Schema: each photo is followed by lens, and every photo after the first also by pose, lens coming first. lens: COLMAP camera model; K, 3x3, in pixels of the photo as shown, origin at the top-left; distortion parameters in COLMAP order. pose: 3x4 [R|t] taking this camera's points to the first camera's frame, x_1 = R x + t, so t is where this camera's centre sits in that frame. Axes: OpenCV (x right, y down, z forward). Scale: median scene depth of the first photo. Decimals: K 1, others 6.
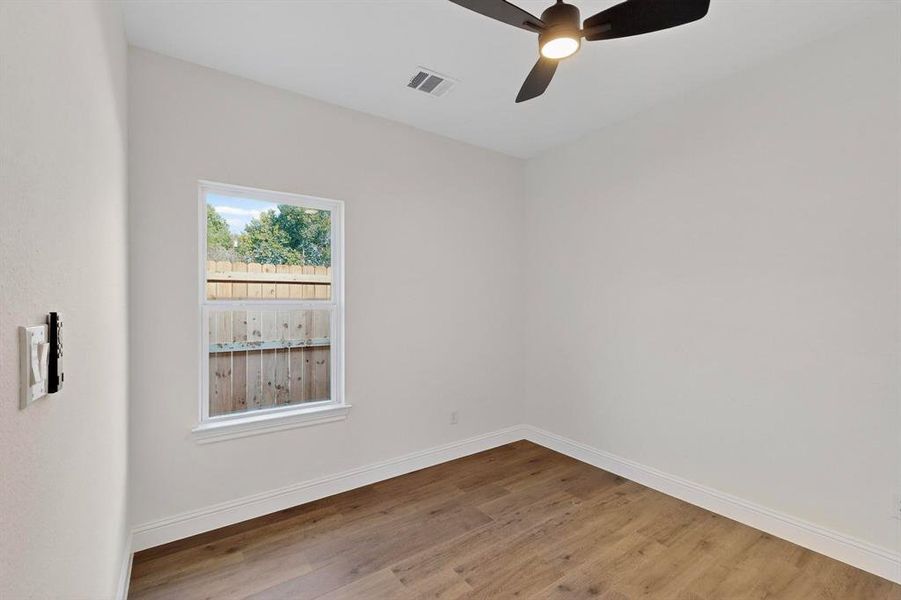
lens RADIAL K [[393.2, 0, 452.8], [0, 393.2, 298.0], [0, 0, 1]] dist [-0.001329, -0.000173]
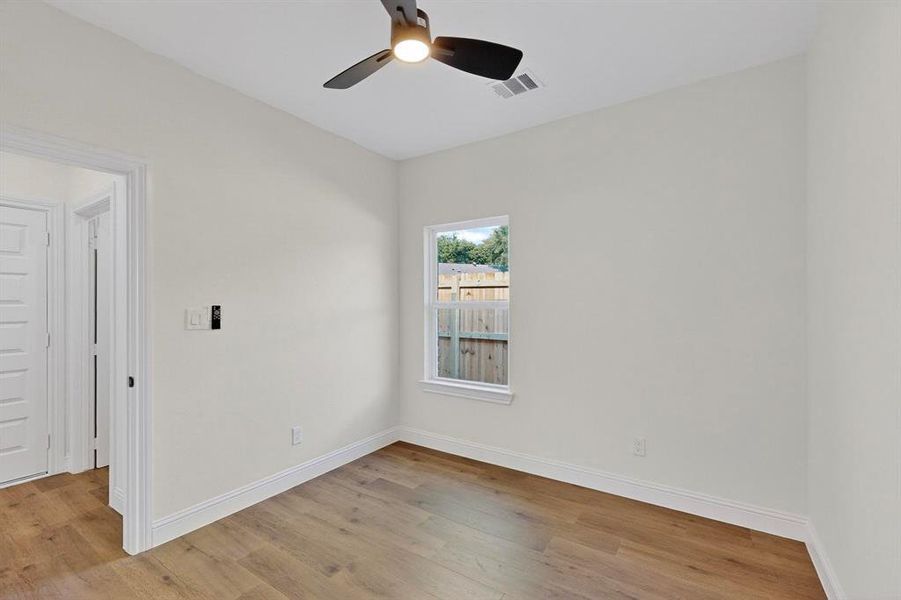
lens RADIAL K [[389.9, 0, 450.9], [0, 389.9, 305.1], [0, 0, 1]] dist [-0.001029, -0.000044]
pose [[0.366920, 0.010763, -0.930190, 0.728079], [0.004188, 0.999904, 0.013222, 0.000904], [0.930243, -0.008747, 0.366840, 0.435426]]
